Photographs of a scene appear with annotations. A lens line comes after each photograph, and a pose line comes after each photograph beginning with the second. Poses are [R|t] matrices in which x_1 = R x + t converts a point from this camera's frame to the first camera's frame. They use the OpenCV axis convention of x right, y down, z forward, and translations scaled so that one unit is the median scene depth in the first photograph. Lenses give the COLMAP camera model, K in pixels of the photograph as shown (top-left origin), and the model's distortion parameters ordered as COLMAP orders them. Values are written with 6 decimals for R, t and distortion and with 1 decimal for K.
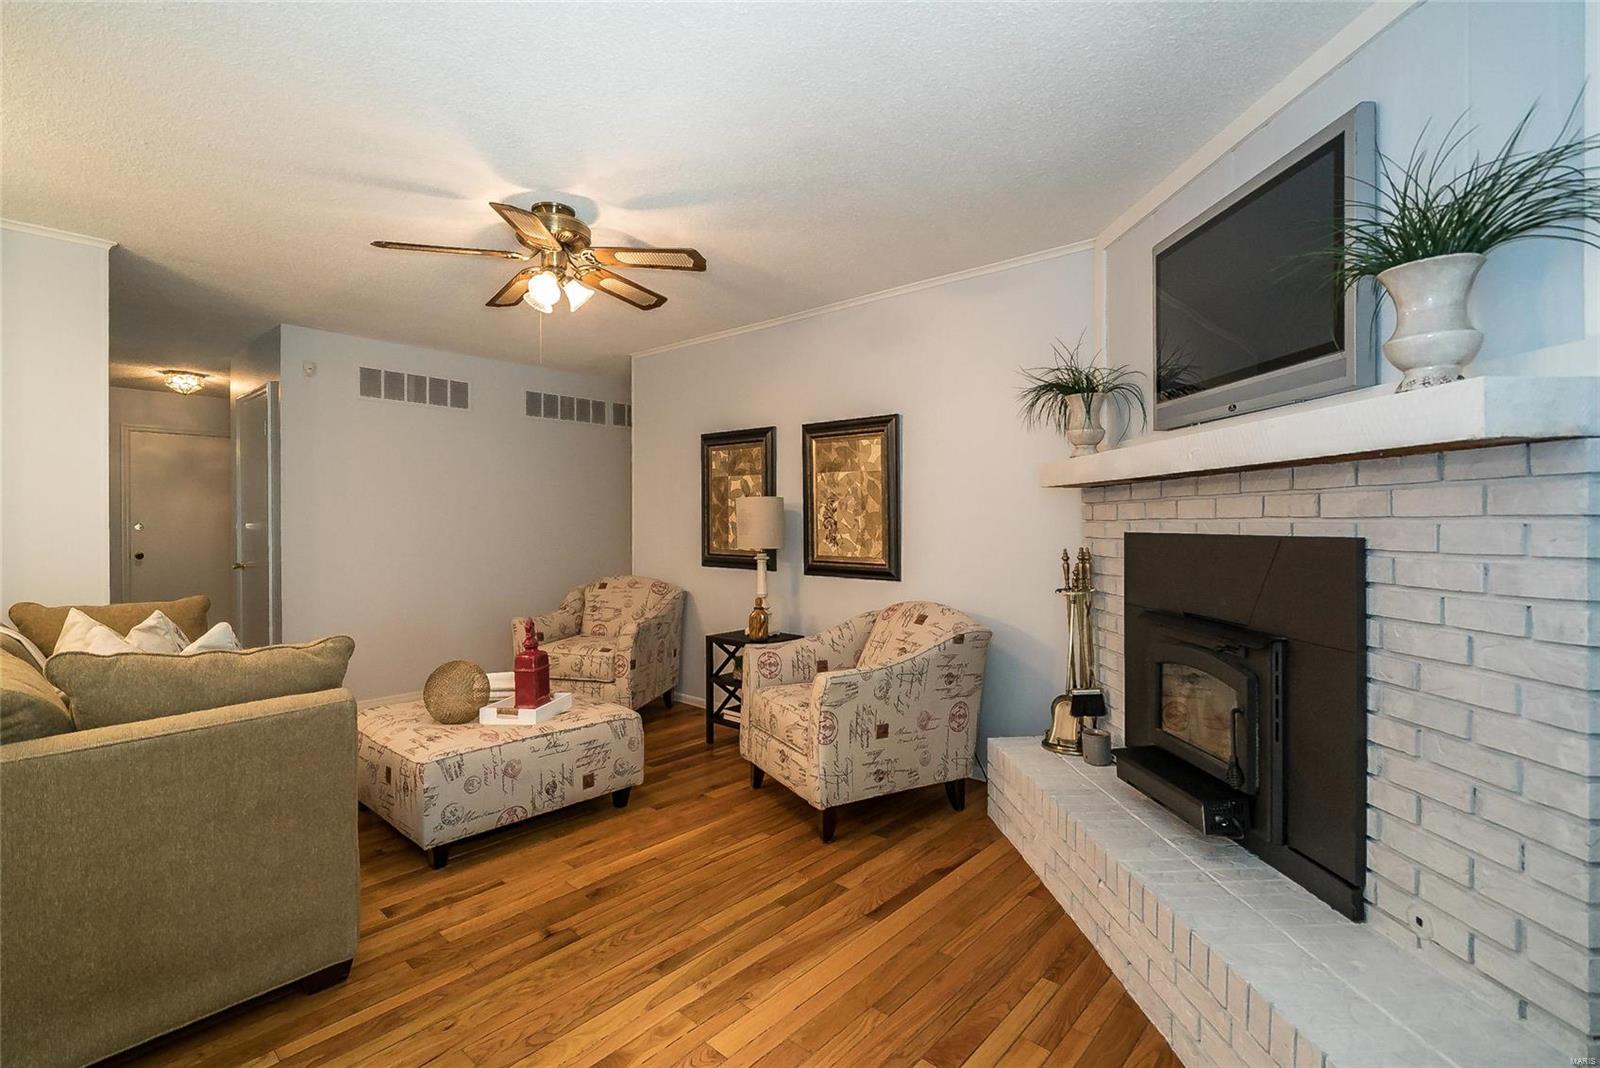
lens RADIAL K [[752.4, 0, 766.4], [0, 752.4, 529.8], [0, 0, 1]] dist [-0.002020, -0.000074]
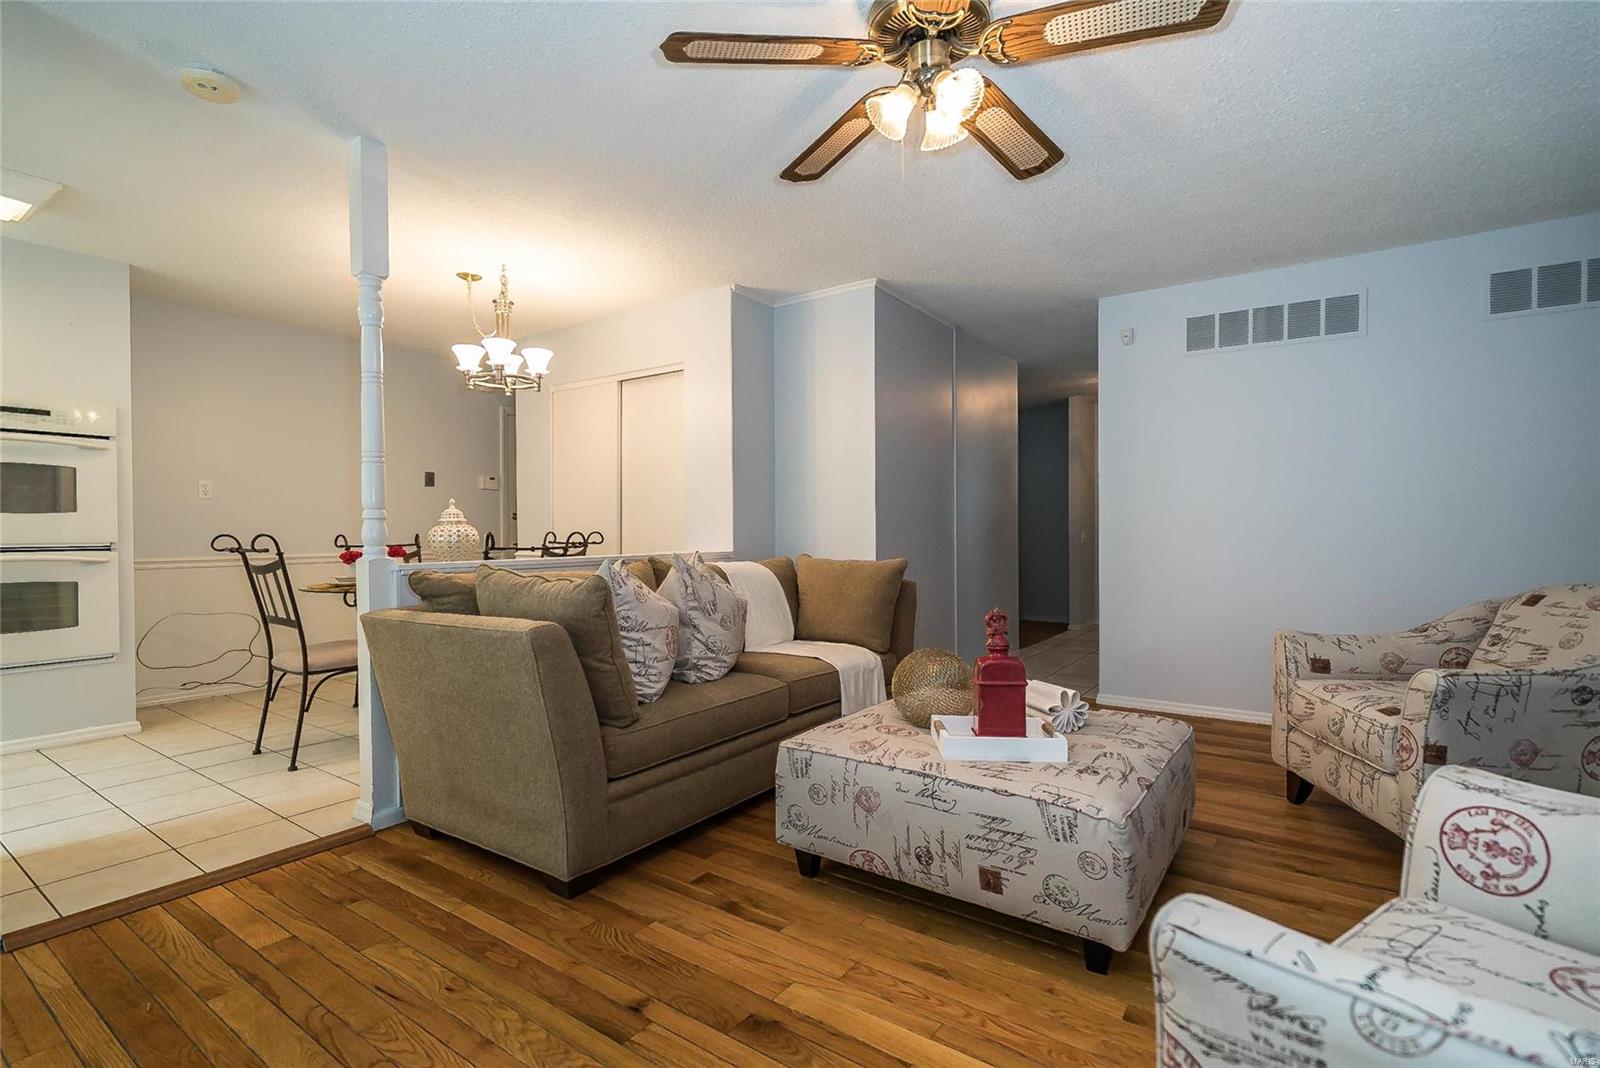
lens RADIAL K [[684.3, 0, 821.1], [0, 684.3, 532.3], [0, 0, 1]] dist [-0.002237, -0.000132]
pose [[0.162857, 0.004702, -0.986638, 0.215299], [-0.003966, 0.999984, 0.004111, 0.035830], [0.986642, 0.003244, 0.162873, 0.572843]]
